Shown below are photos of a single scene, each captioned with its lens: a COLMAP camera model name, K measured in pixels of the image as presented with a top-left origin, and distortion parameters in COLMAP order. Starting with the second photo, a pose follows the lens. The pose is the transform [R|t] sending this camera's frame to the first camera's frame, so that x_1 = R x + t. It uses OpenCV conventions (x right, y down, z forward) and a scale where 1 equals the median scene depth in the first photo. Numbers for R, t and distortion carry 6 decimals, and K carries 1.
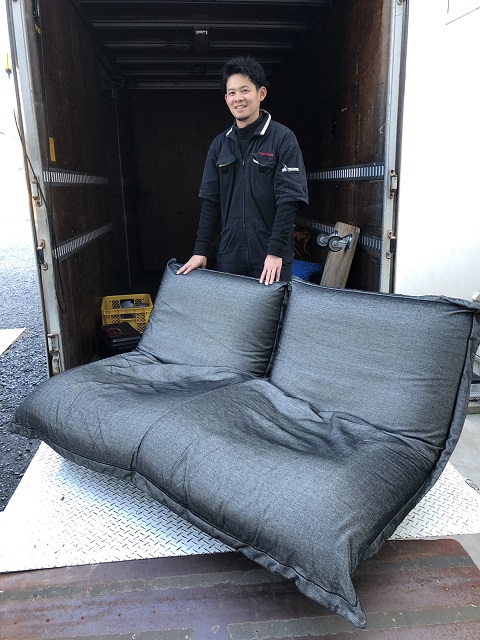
lens RADIAL K [[520.2, 0, 239.2], [0, 520.2, 320.6], [0, 0, 1]] dist [0.049031, -0.036274]
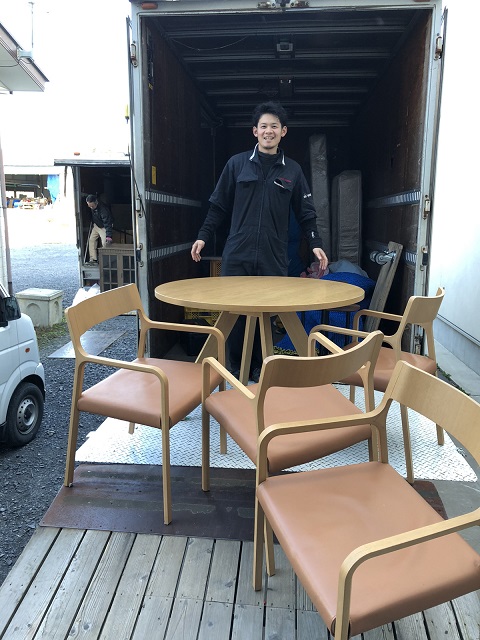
lens RADIAL K [[520.2, 0, 240.5], [0, 520.2, 318.9], [0, 0, 1]] dist [0.049031, -0.036274]
pose [[0.981701, 0.061519, -0.180218, 0.113171], [-0.072298, 0.995928, -0.053856, 0.085533], [0.176171, 0.065900, 0.982151, -0.218321]]
